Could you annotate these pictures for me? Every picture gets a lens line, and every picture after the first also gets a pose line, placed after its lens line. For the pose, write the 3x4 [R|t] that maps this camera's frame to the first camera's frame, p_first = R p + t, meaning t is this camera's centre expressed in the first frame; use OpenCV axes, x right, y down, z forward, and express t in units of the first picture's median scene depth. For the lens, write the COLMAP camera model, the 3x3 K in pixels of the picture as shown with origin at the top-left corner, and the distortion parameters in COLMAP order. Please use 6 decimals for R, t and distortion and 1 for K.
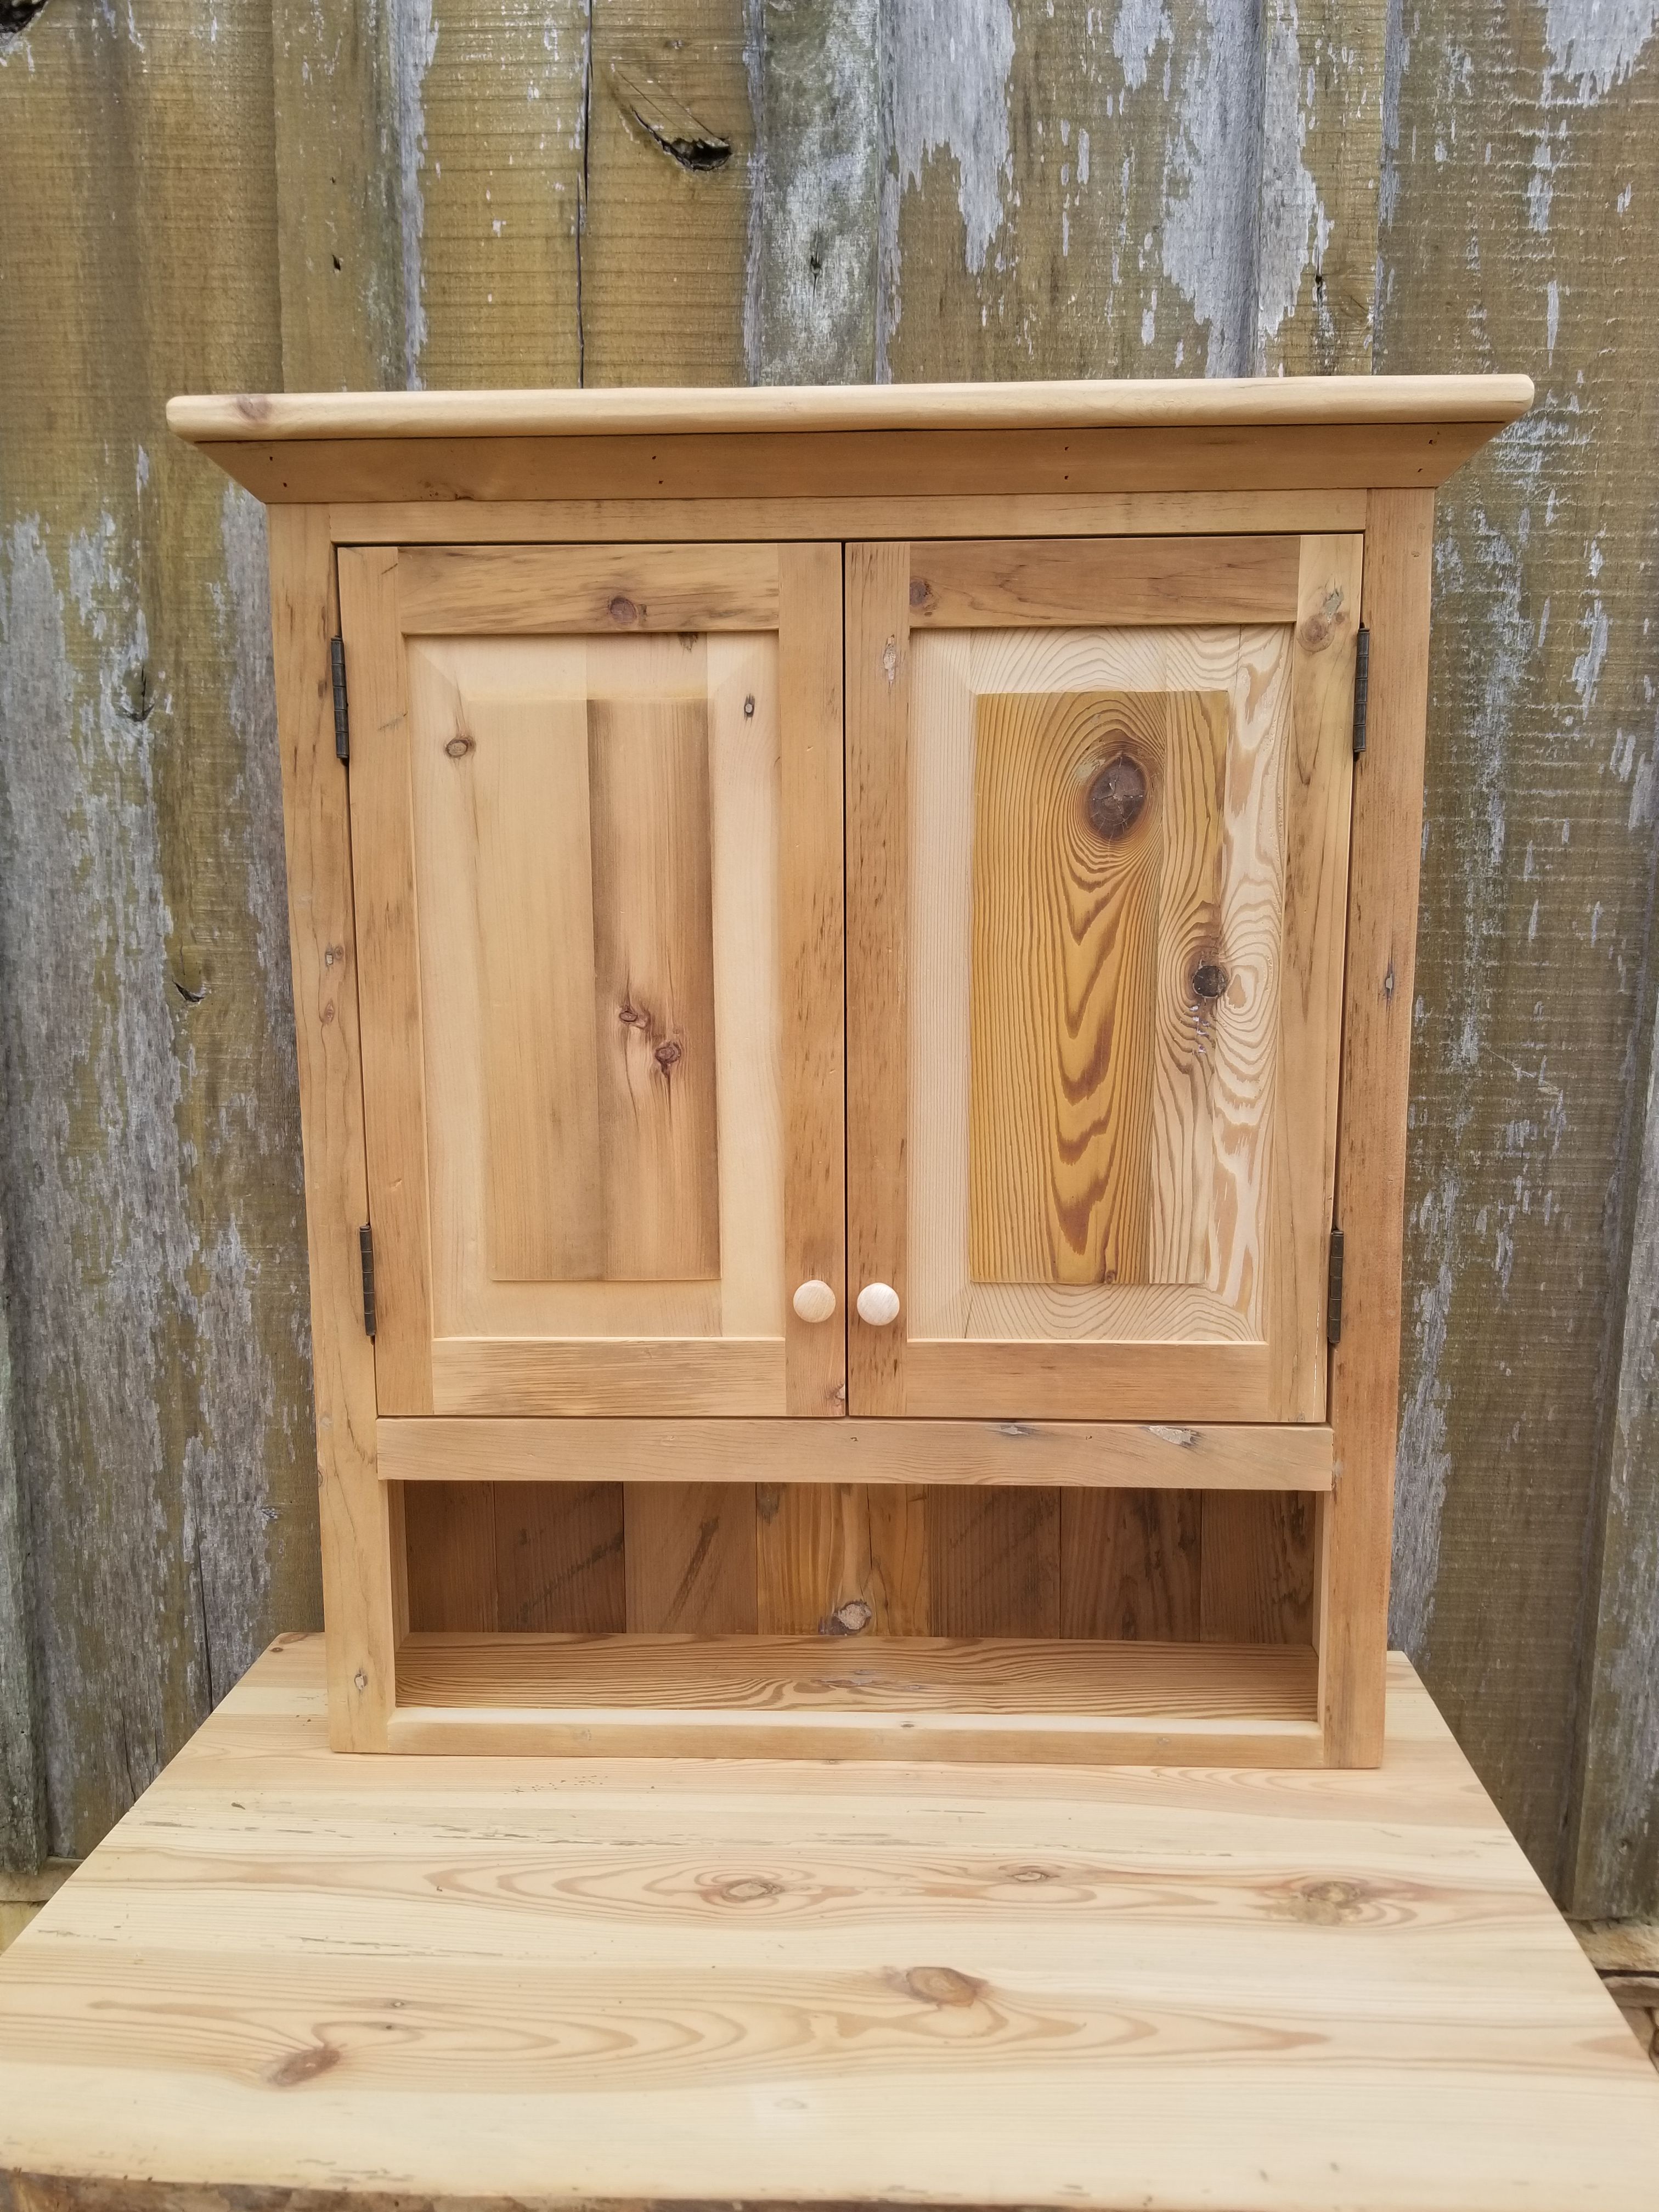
lens RADIAL K [[1685.1, 0, 829.5], [0, 1685.1, 1106.0], [0, 0, 1]] dist [0.048686, -0.091972]
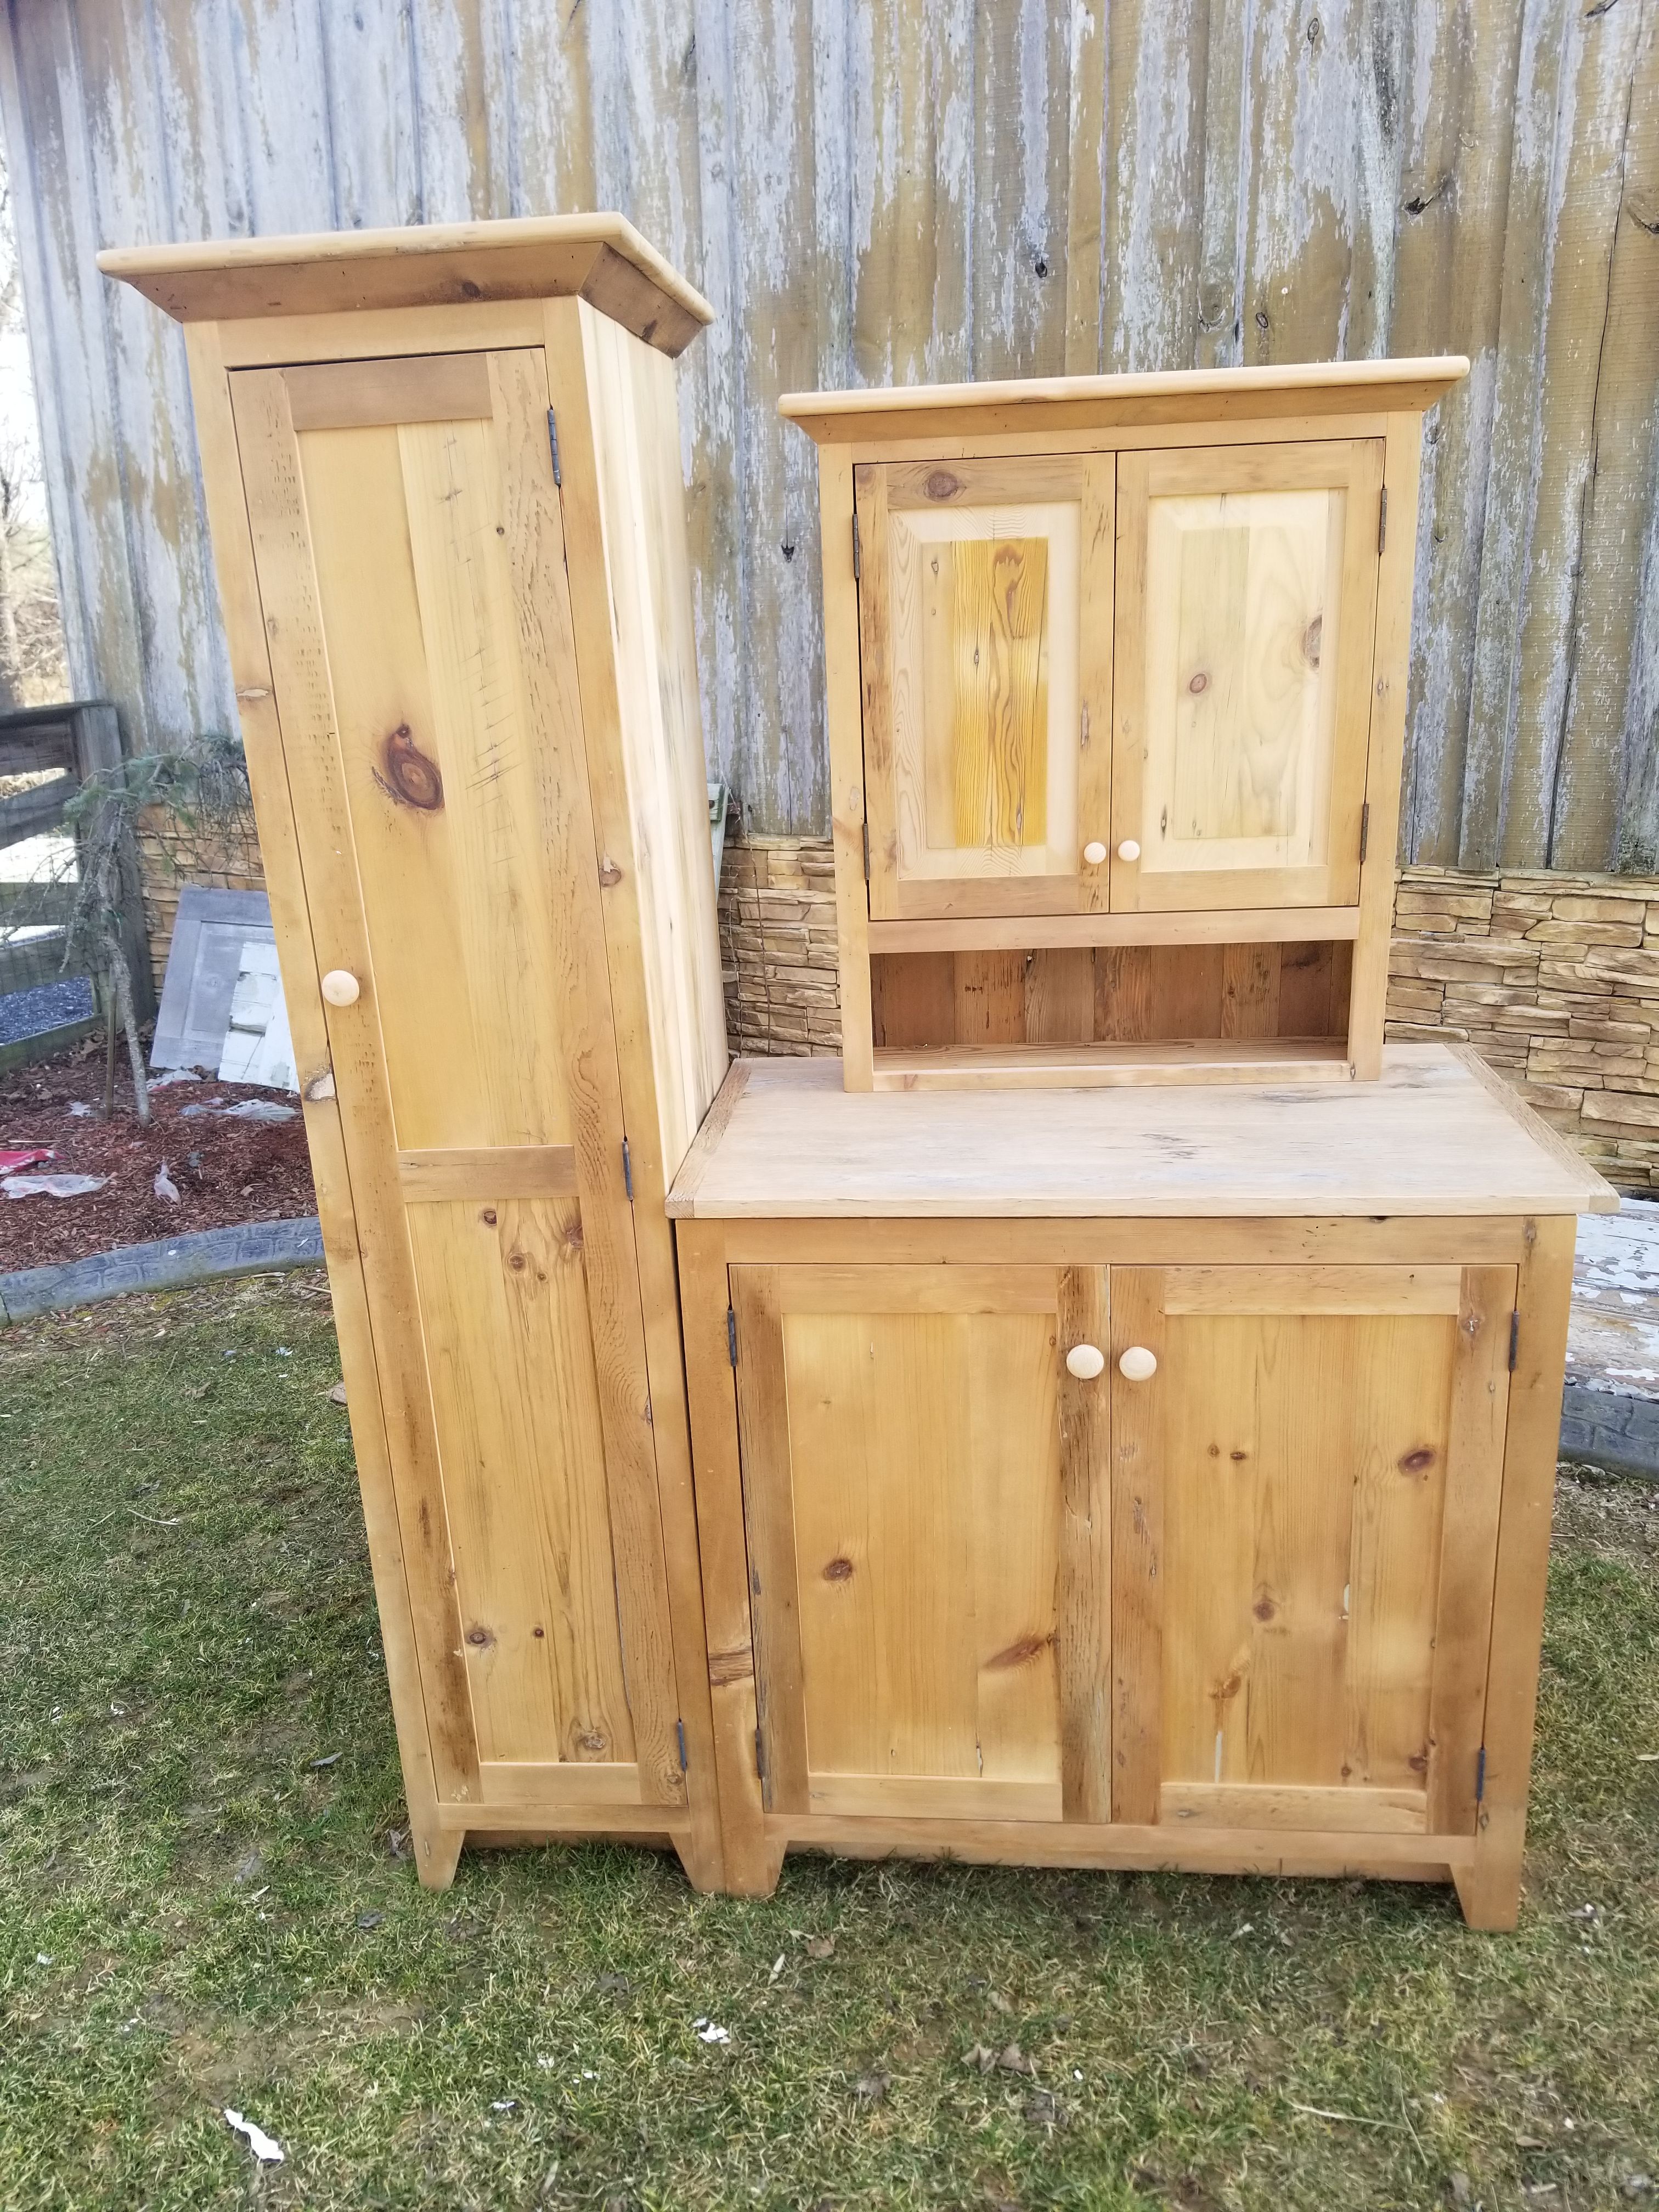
lens RADIAL K [[1752.3, 0, 829.5], [0, 1752.3, 1106.0], [0, 0, 1]] dist [0.019707, -0.030565]
pose [[0.904013, 0.082520, -0.419466, 0.027983], [-0.033387, 0.991825, 0.123164, 0.584006], [0.426200, -0.097337, 0.899377, -2.353275]]
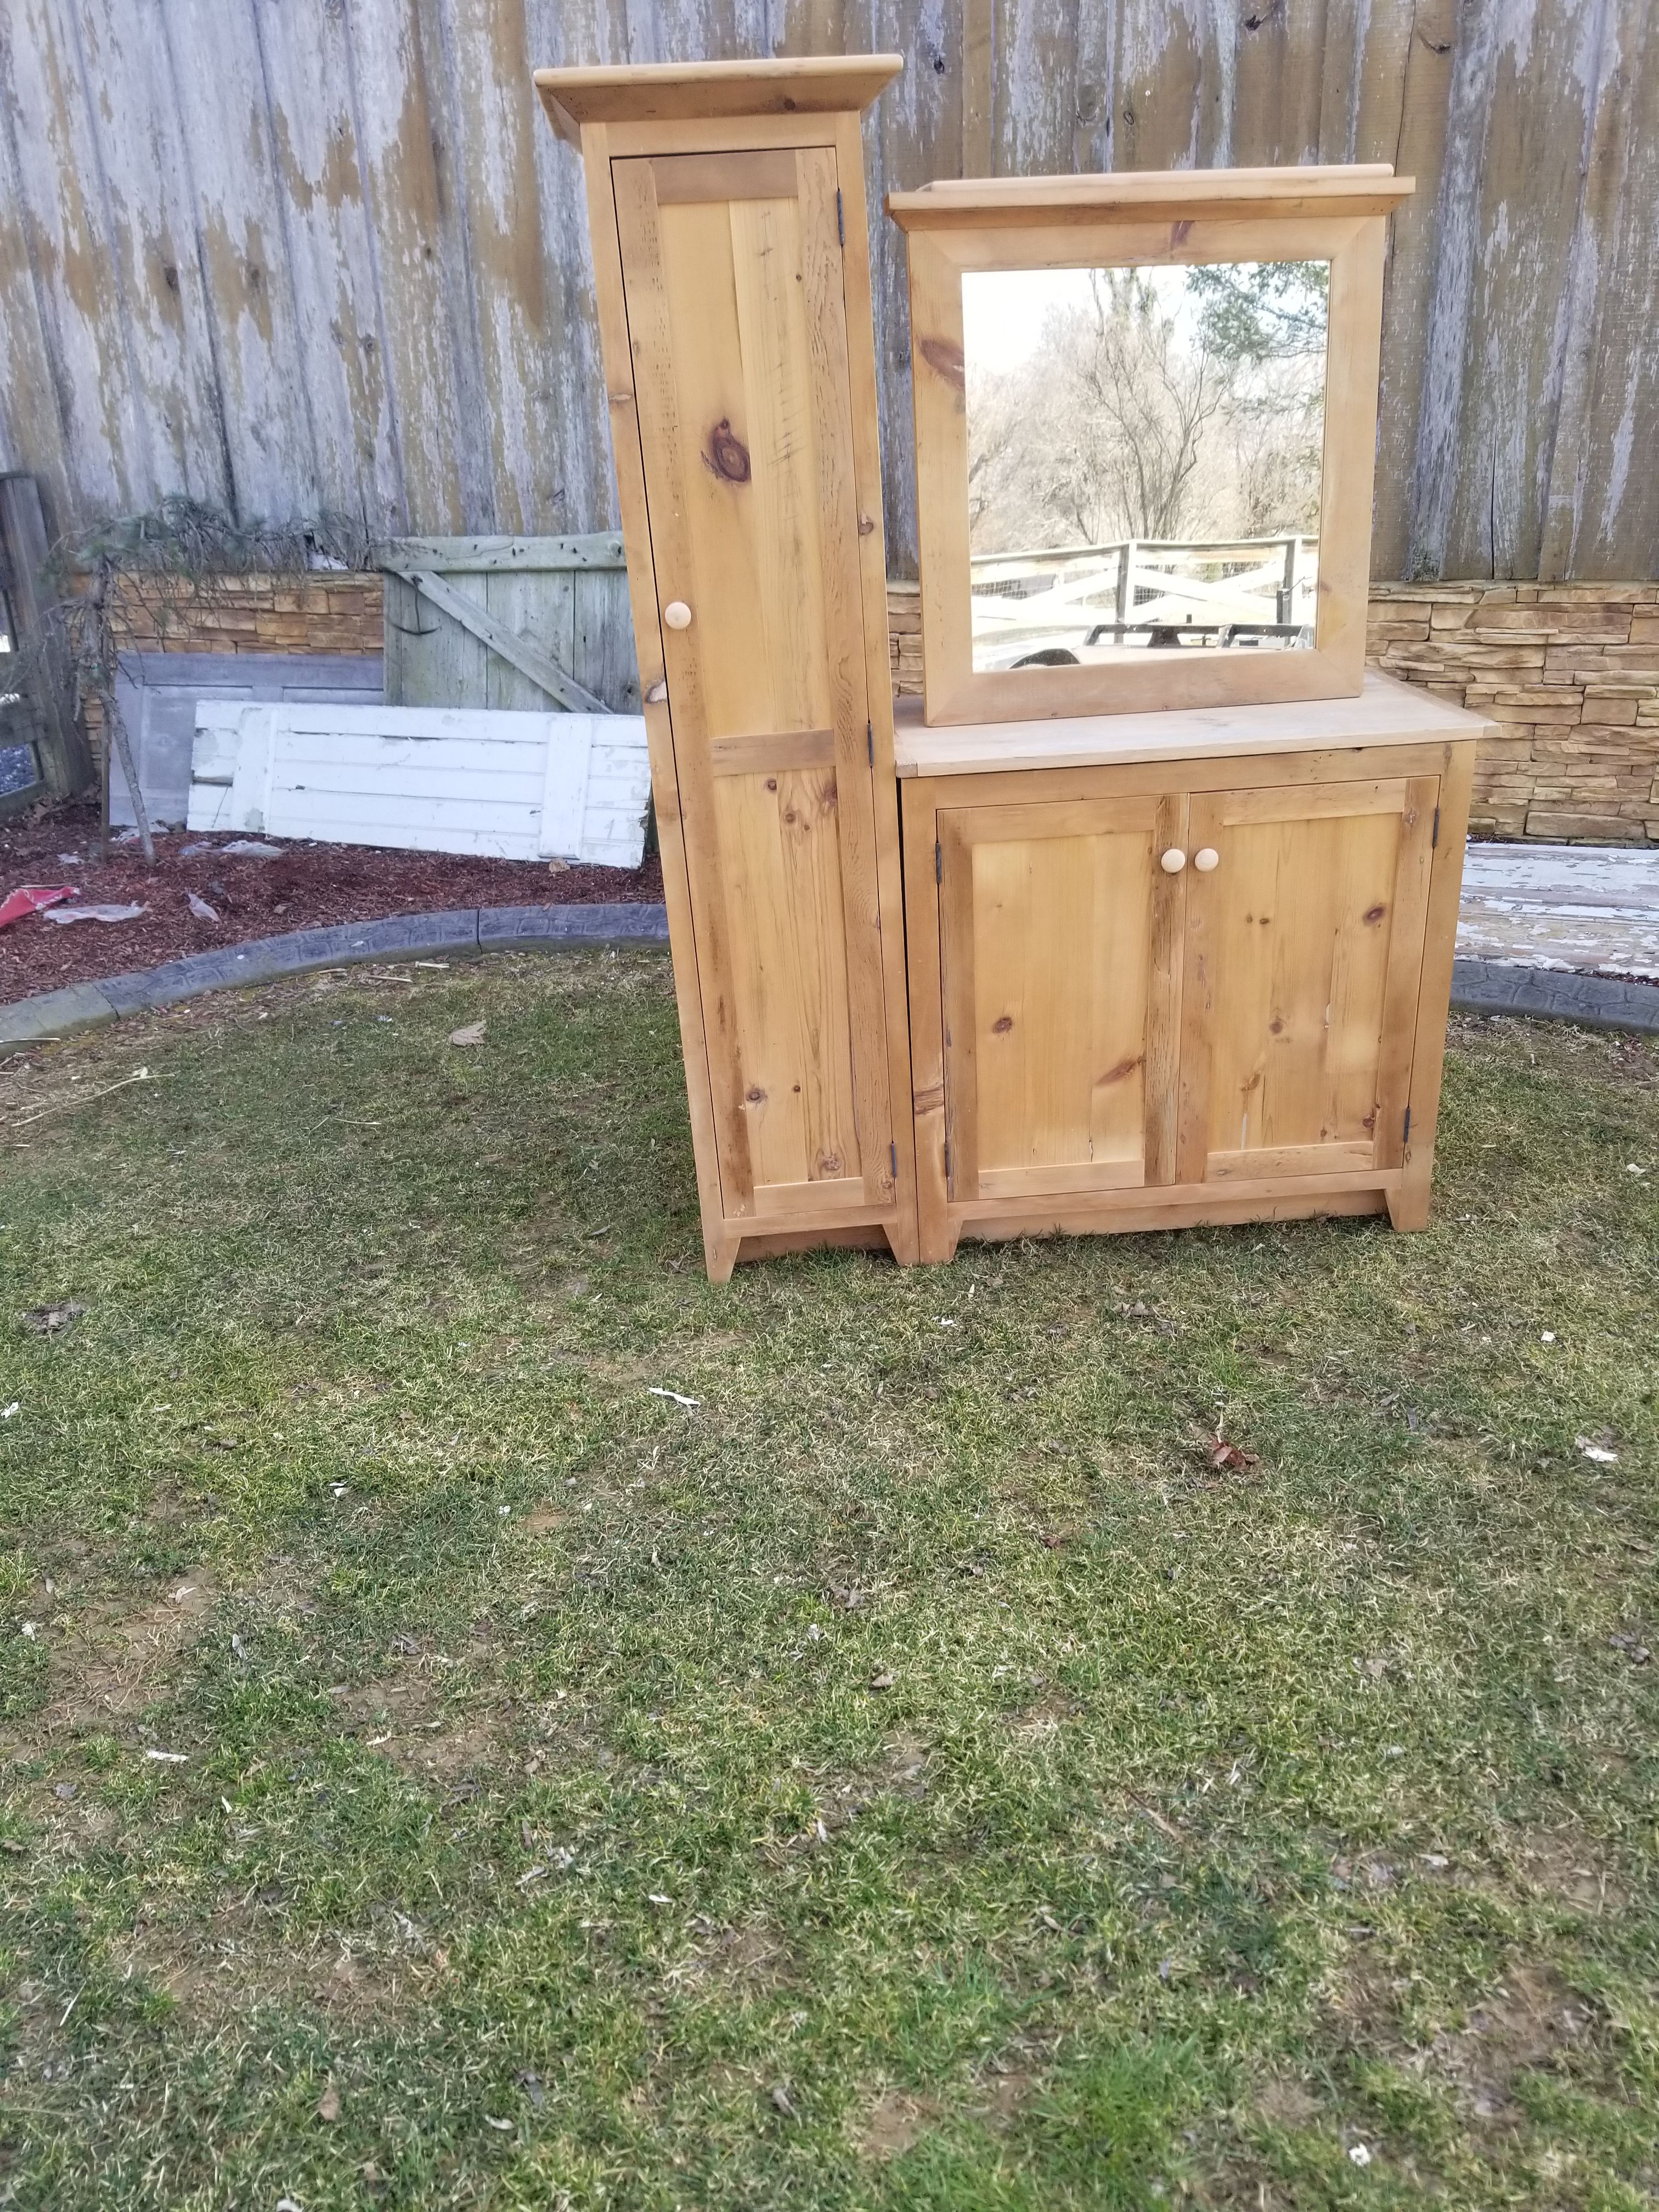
lens RADIAL K [[1748.2, 0, 864.1], [0, 1748.2, 1139.6], [0, 0, 1]] dist [0.052434, -0.087551]
pose [[0.967317, 0.060196, -0.246323, -0.192015], [0.000677, 0.970797, 0.239901, 0.784883], [0.253571, -0.232227, 0.939027, -3.302138]]
